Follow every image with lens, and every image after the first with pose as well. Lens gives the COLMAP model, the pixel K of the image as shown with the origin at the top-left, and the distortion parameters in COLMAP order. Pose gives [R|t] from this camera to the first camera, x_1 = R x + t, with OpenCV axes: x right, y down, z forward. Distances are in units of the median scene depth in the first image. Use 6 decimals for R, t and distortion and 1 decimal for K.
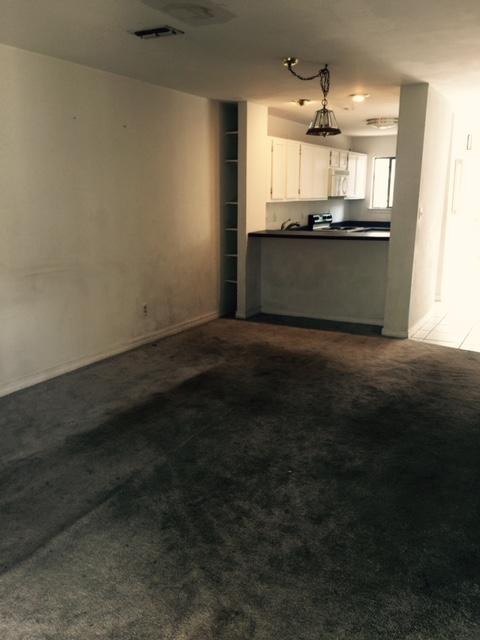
lens RADIAL K [[568.1, 0, 241.1], [0, 568.1, 319.8], [0, 0, 1]] dist [-0.016361, -0.003598]
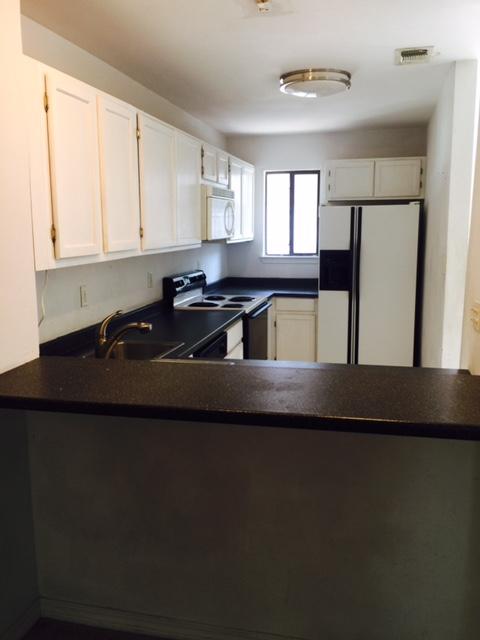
lens RADIAL K [[568.1, 0, 239.2], [0, 568.1, 318.9], [0, 0, 1]] dist [-0.016361, -0.003598]
pose [[0.964449, -0.054782, 0.258530, 0.052223], [0.070713, 0.996103, -0.052720, -0.116504], [-0.254635, 0.069128, 0.964563, 0.501654]]
